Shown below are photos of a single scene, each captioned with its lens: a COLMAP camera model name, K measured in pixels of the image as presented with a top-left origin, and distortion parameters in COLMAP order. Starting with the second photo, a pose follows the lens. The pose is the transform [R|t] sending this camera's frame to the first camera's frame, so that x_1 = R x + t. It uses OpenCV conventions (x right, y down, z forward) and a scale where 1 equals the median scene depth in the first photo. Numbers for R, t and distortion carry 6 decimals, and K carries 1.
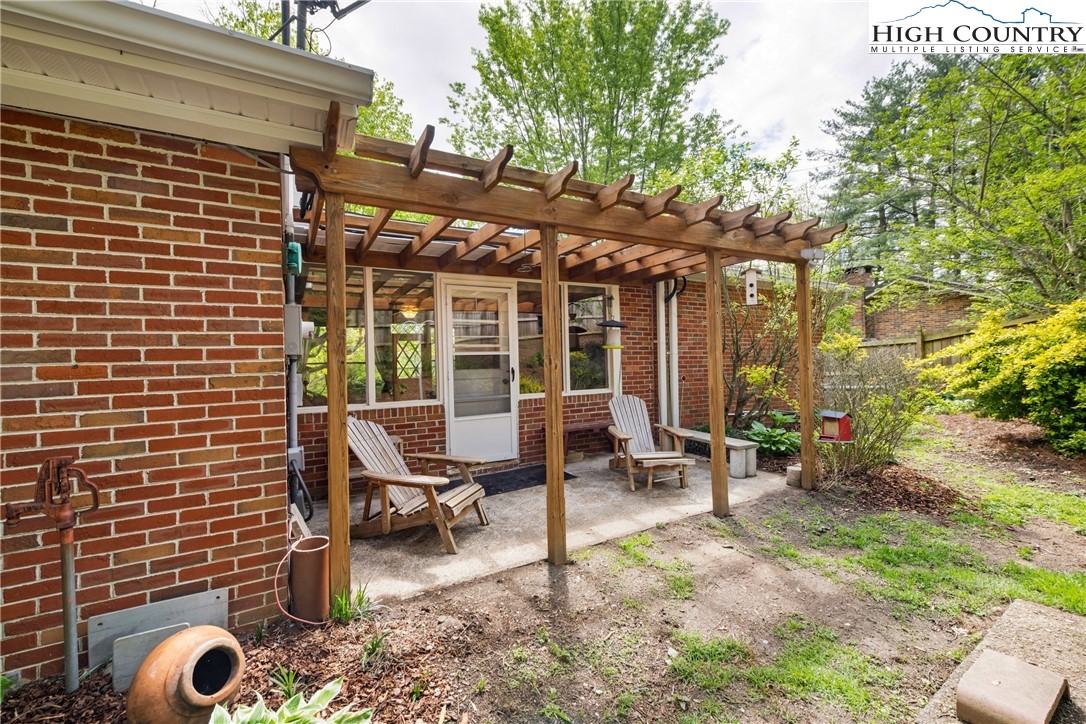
lens RADIAL K [[443.5, 0, 542.0], [0, 443.5, 360.1], [0, 0, 1]] dist [0.009347, -0.000427]
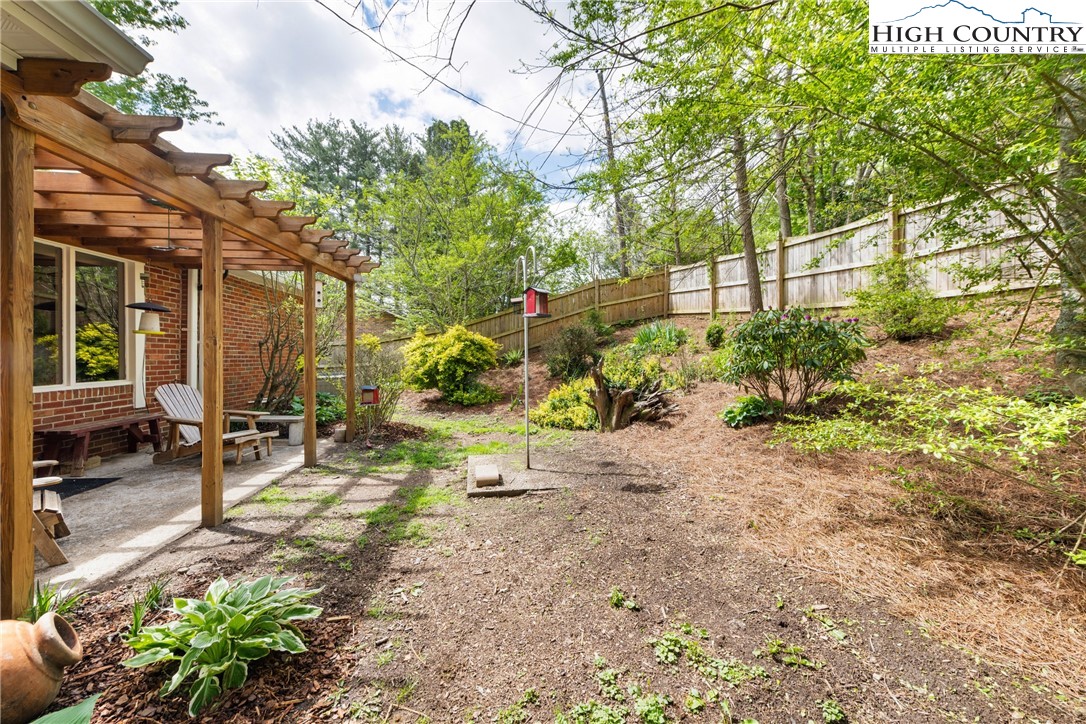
lens RADIAL K [[428.4, 0, 544.4], [0, 428.4, 355.4], [0, 0, 1]] dist [0.013518, -0.000901]
pose [[0.404303, 0.019184, 0.914424, -0.328033], [-0.011819, 0.999806, -0.015750, 0.022654], [-0.914549, -0.004440, 0.404452, -0.095746]]
